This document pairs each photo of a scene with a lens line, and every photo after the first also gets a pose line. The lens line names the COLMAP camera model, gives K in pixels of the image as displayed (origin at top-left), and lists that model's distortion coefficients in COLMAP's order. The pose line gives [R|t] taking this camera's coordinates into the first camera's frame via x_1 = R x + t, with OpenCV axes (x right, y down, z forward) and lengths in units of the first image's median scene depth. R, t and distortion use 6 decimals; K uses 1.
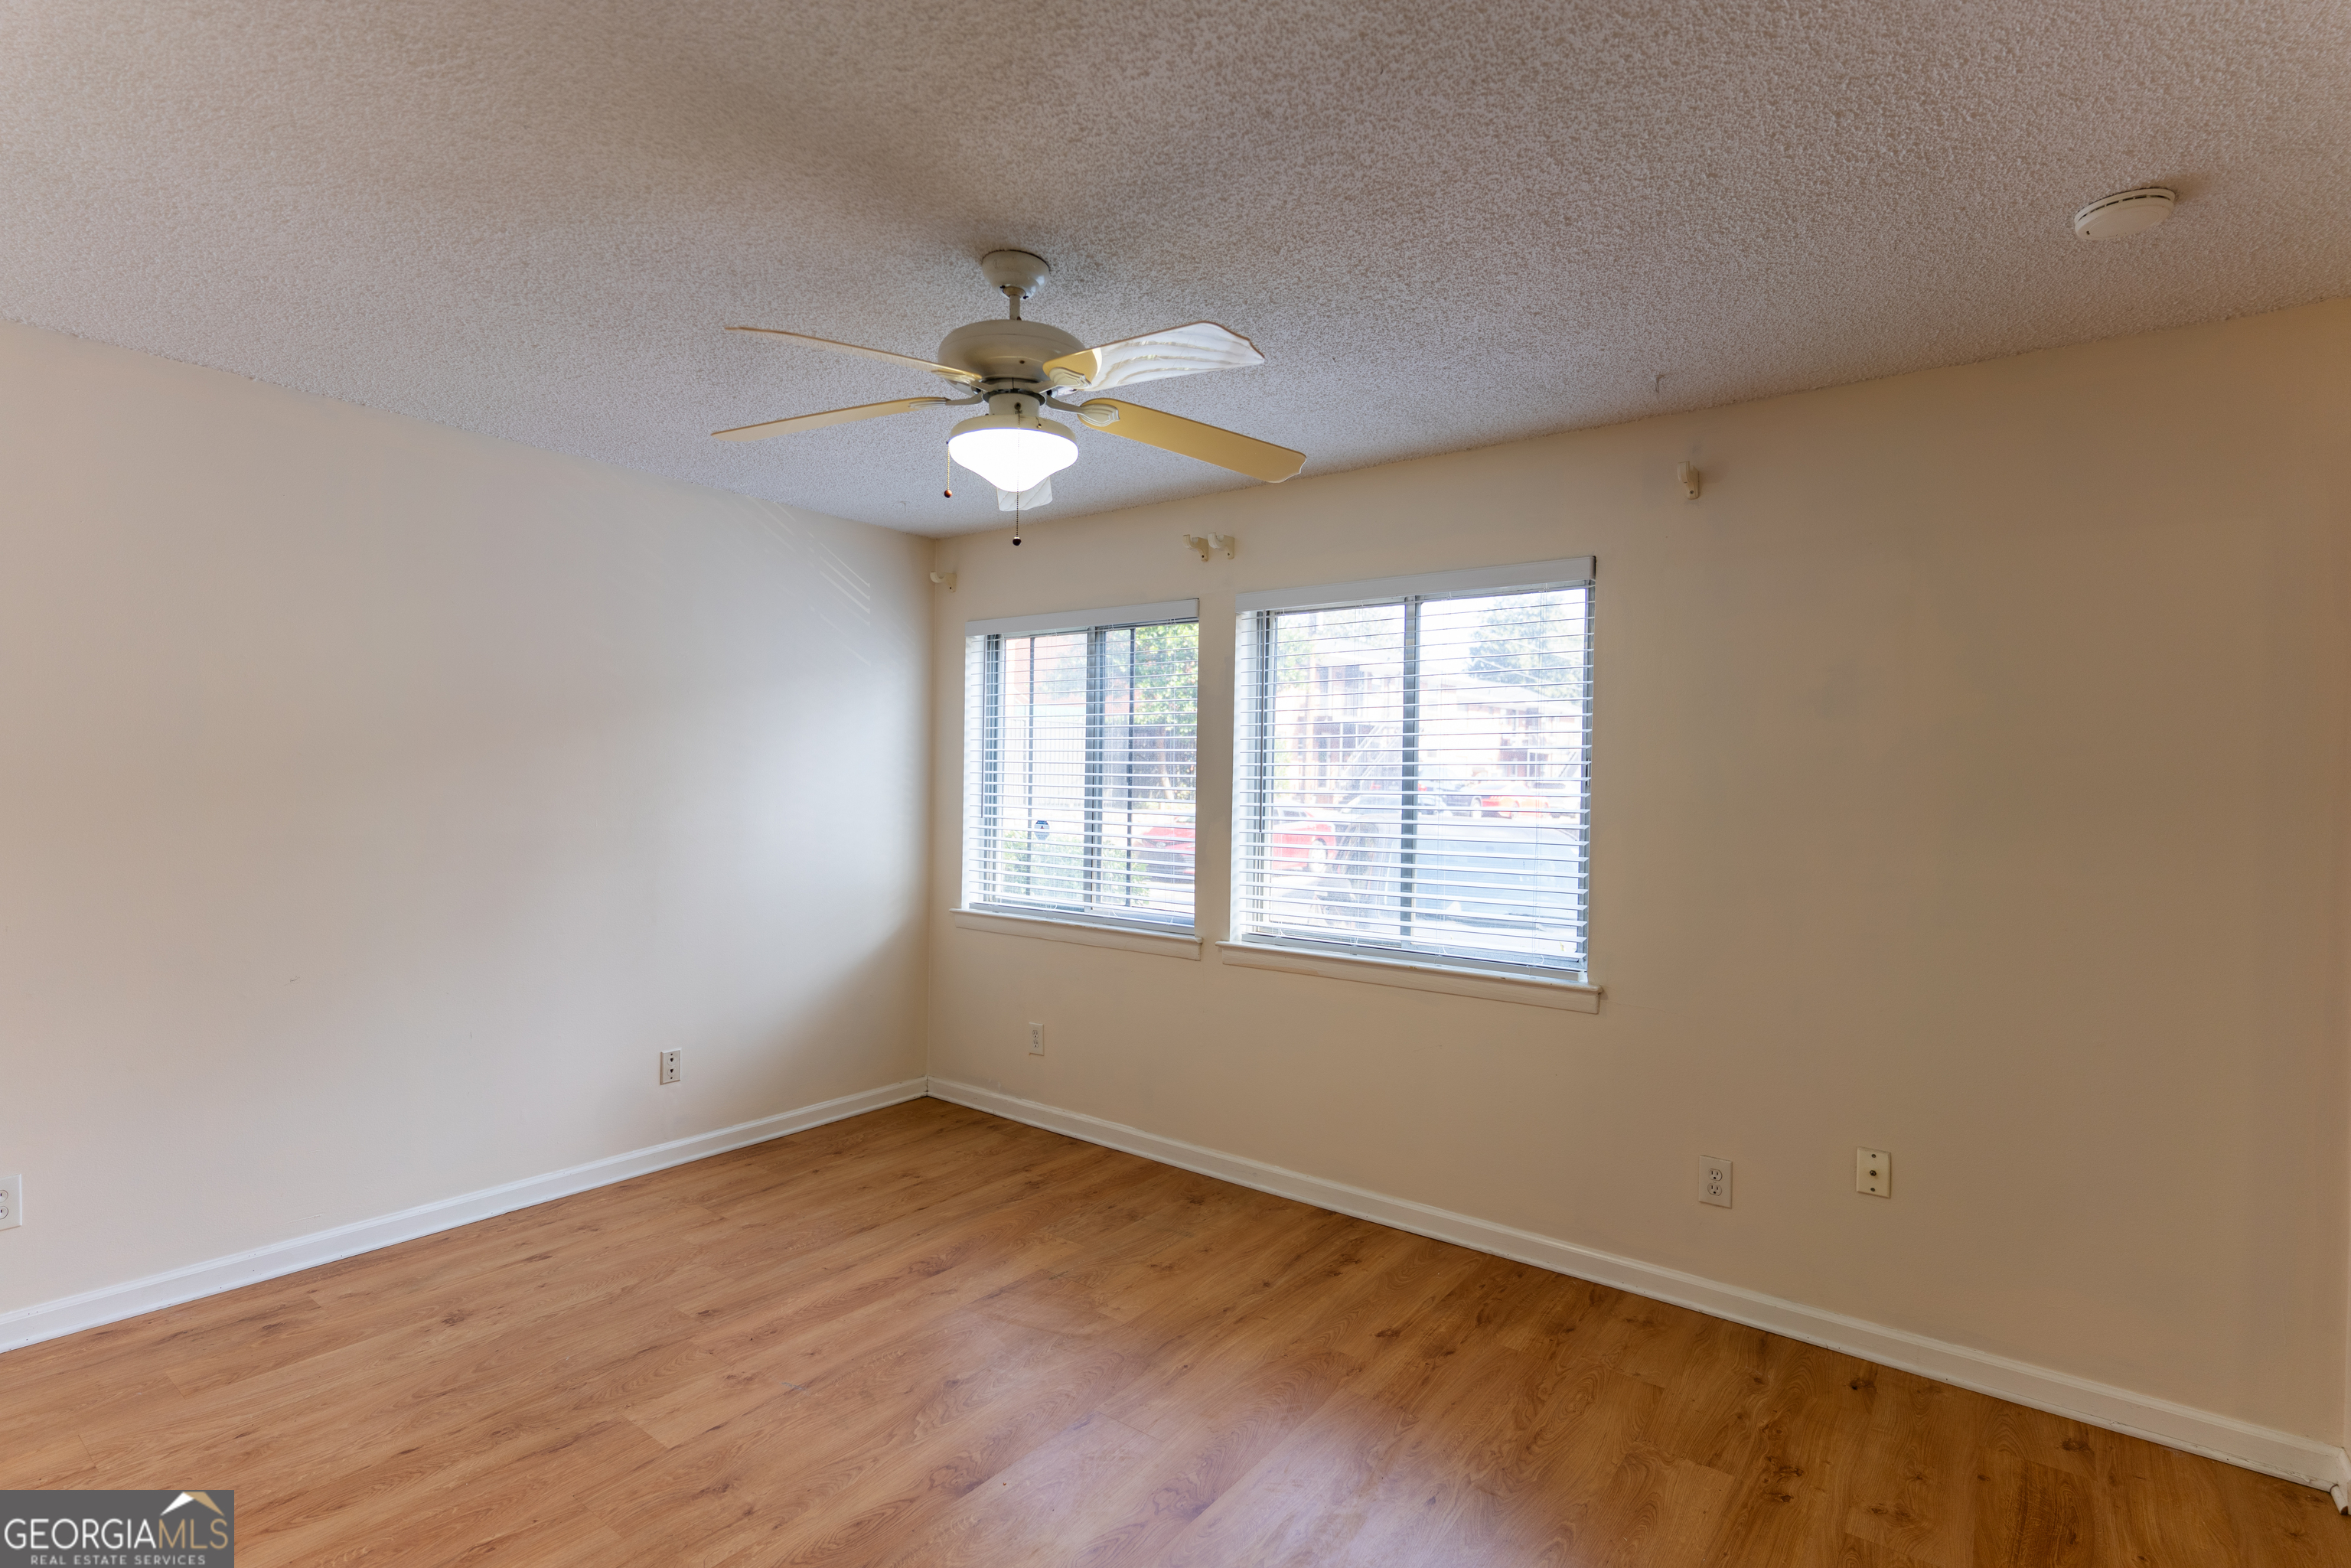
lens RADIAL K [[1110.8, 0, 1175.6], [0, 1110.8, 787.9], [0, 0, 1]] dist [0.004475, -0.001583]
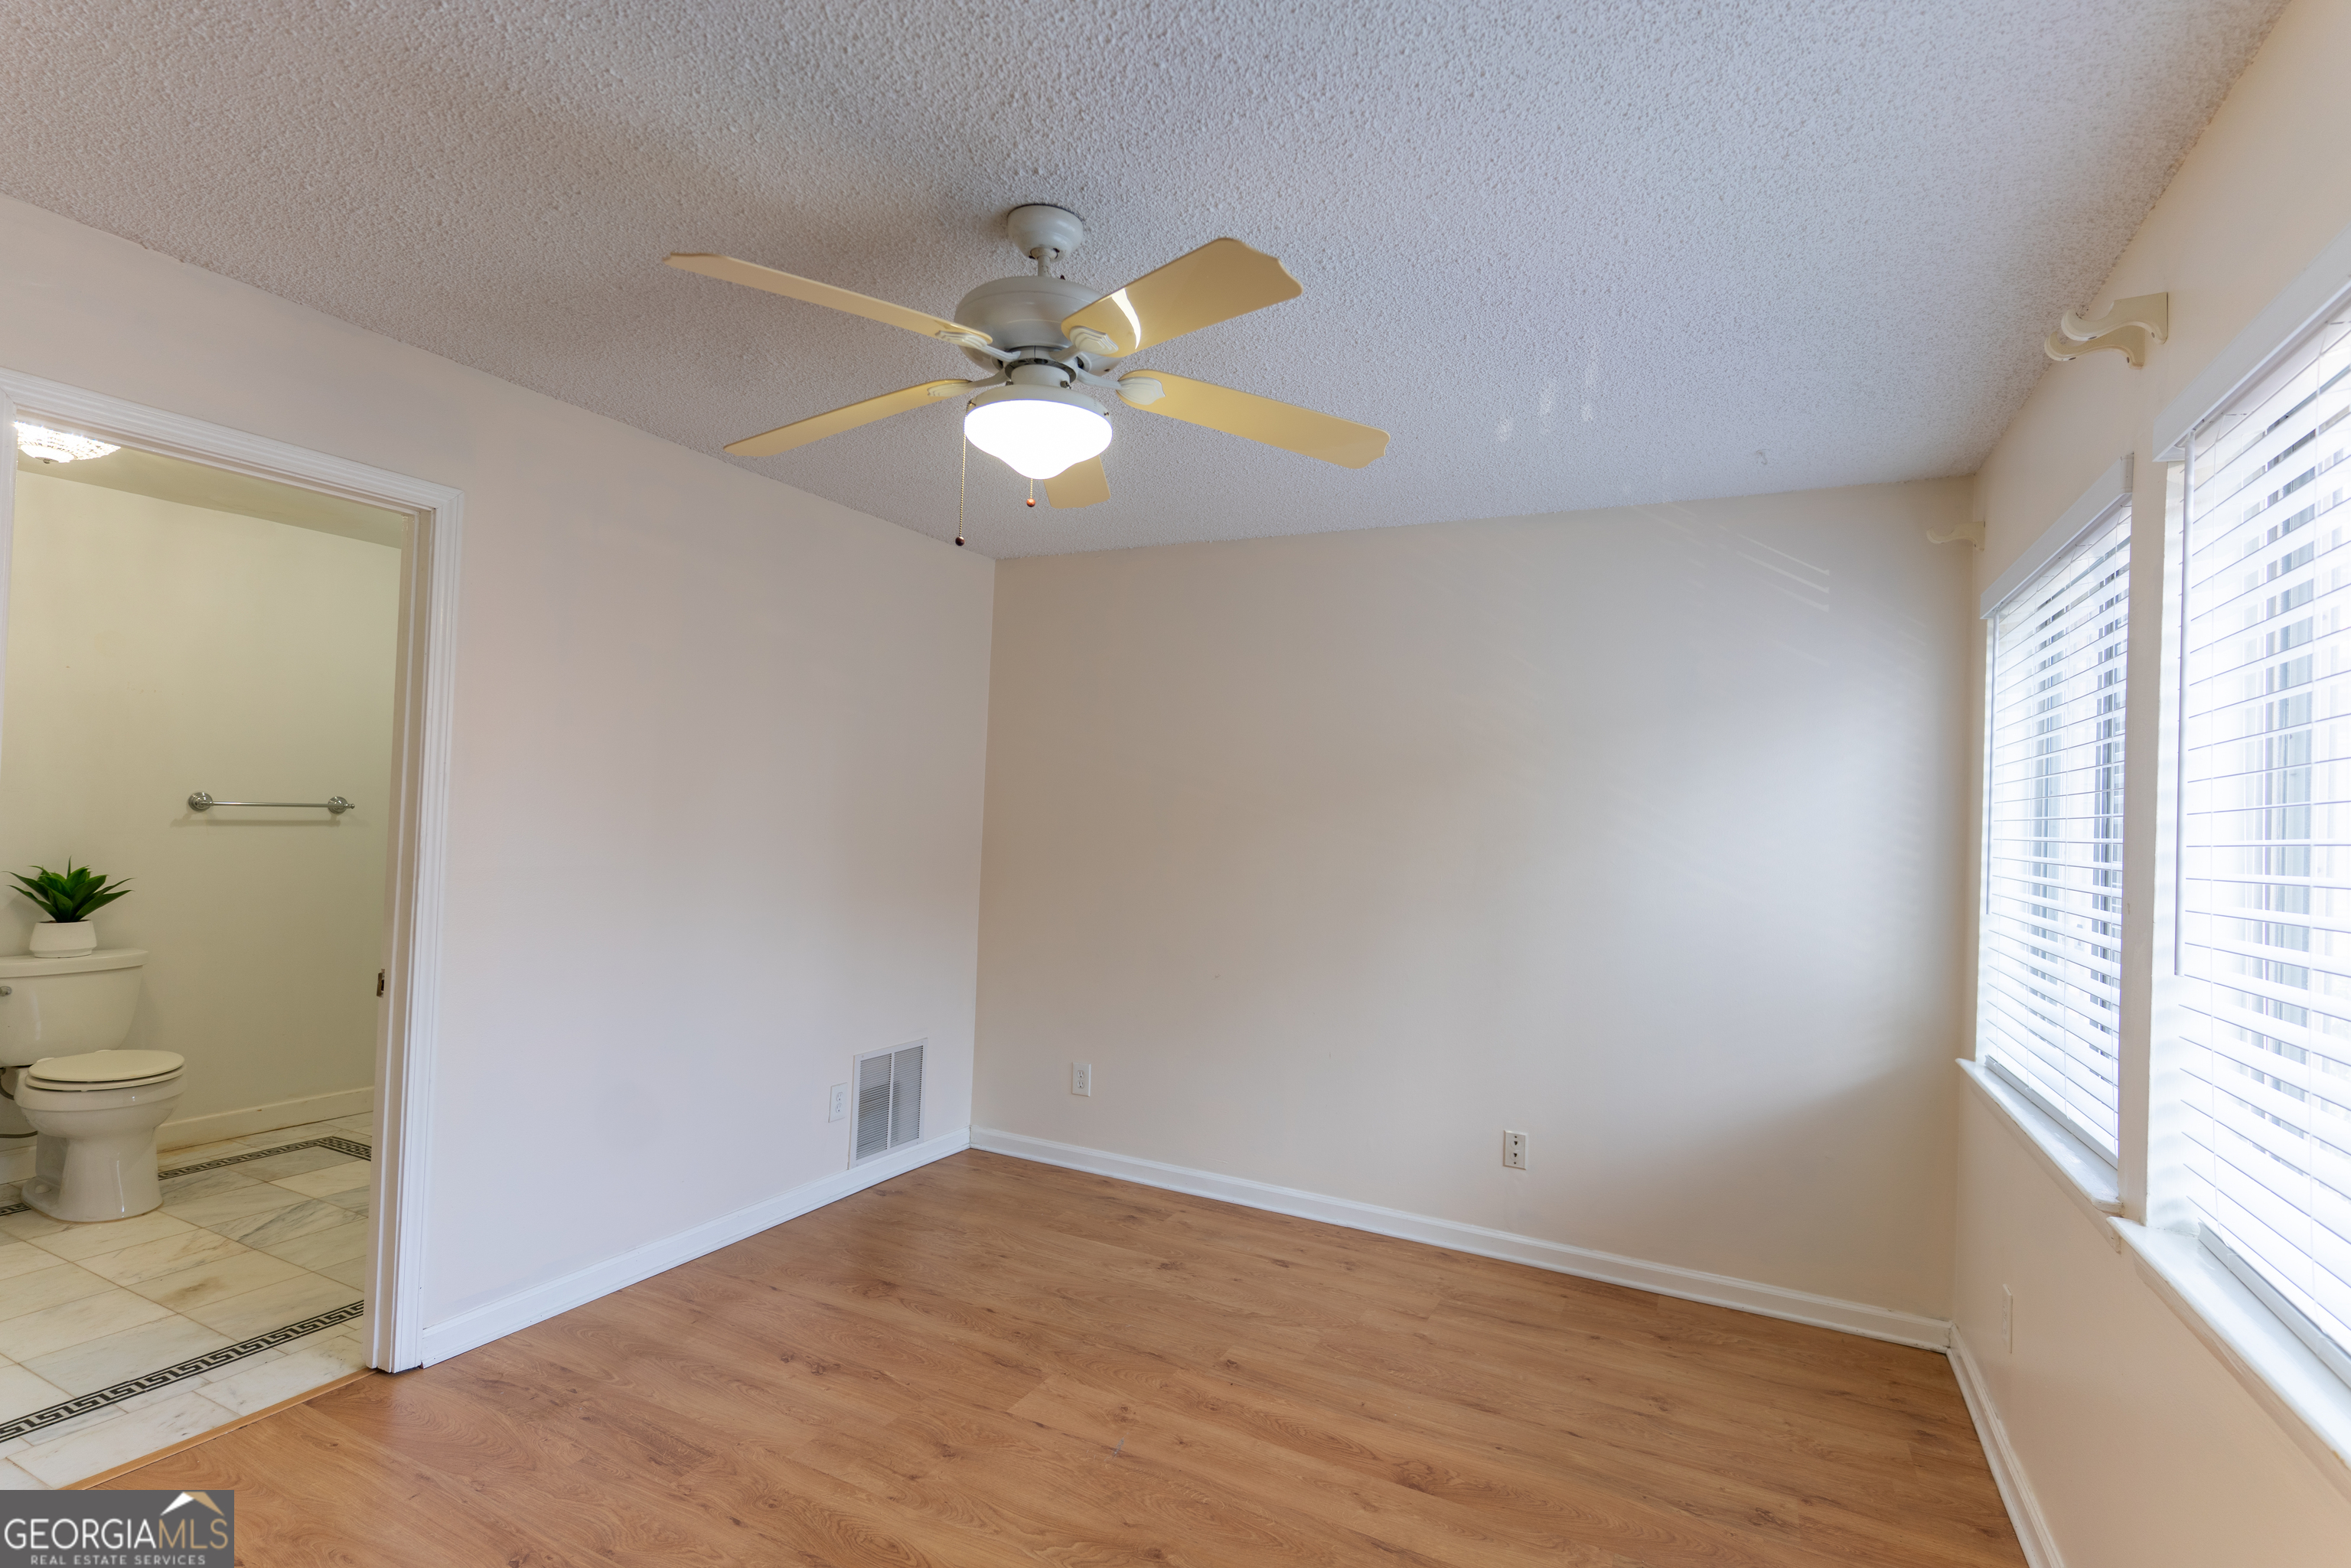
lens RADIAL K [[1110.8, 0, 1163.8], [0, 1110.8, 789.6], [0, 0, 1]] dist [0.004475, -0.001583]
pose [[0.168884, -0.035022, -0.985014, 0.502971], [-0.041173, 0.998246, -0.042552, 0.007289], [0.984776, 0.047742, 0.167145, 0.678590]]
